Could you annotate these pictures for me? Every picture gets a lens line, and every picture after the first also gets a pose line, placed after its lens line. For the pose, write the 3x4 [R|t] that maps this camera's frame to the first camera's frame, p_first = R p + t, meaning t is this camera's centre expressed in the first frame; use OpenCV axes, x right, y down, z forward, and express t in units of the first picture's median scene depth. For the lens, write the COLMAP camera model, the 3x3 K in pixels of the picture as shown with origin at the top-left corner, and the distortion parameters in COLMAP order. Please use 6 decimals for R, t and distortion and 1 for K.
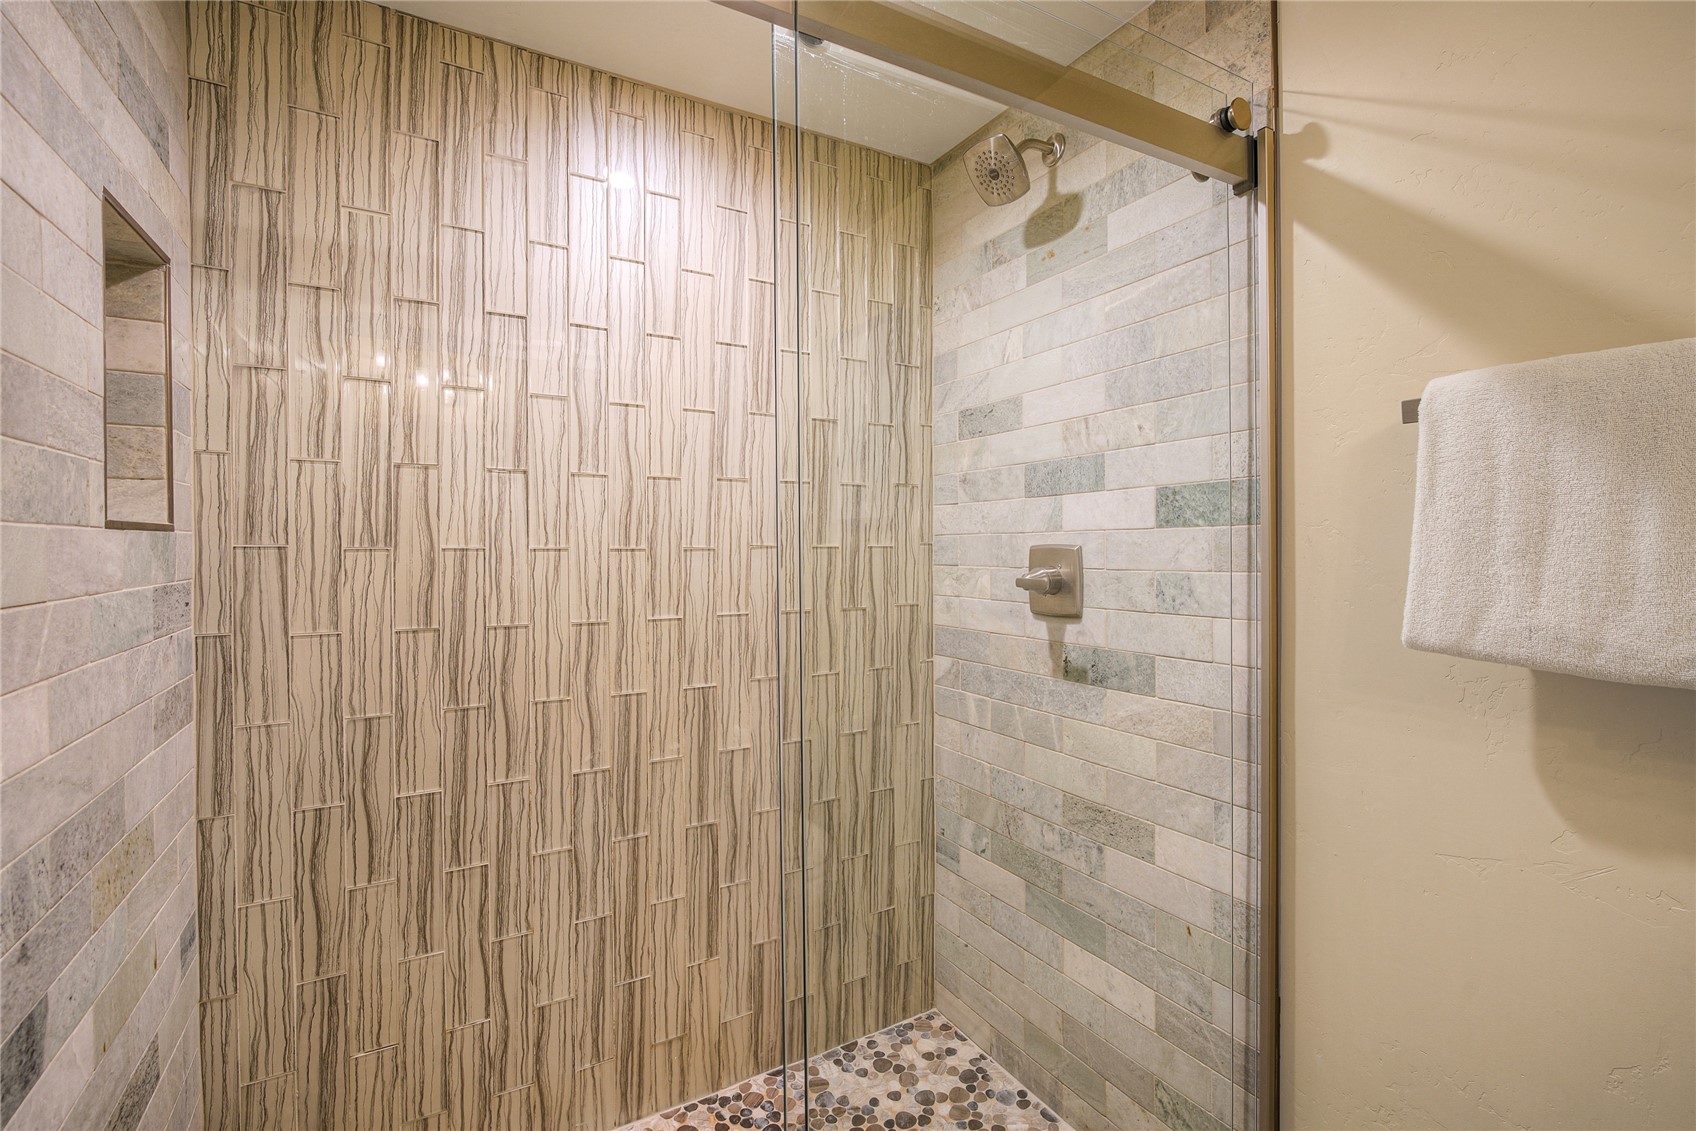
lens RADIAL K [[770.5, 0, 850.3], [0, 770.5, 548.2], [0, 0, 1]] dist [-0.002765, 0.000569]
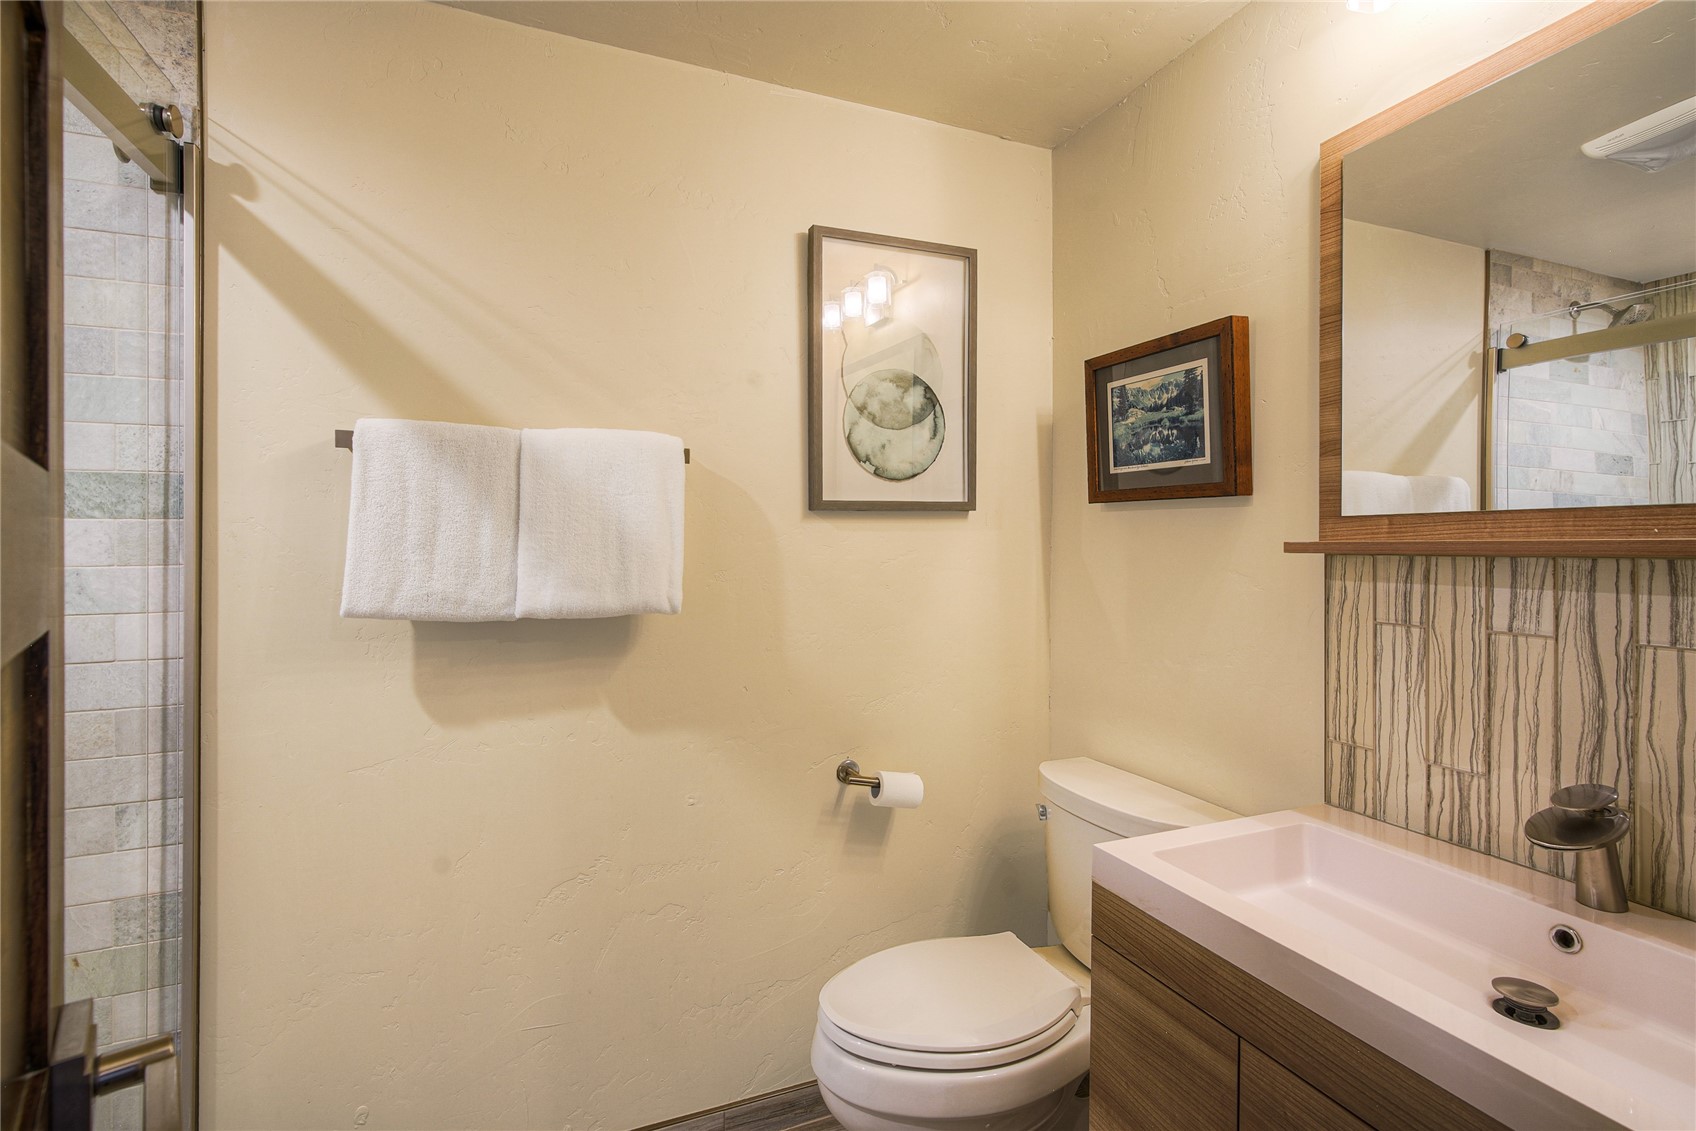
lens RADIAL K [[770.5, 0, 850.3], [0, 770.5, 548.2], [0, 0, 1]] dist [-0.002765, 0.000569]
pose [[0.114306, 0.006827, 0.993422, -0.397749], [-0.000033, 0.999976, -0.006868, 0.015767], [-0.993446, 0.000753, 0.114303, -0.015796]]
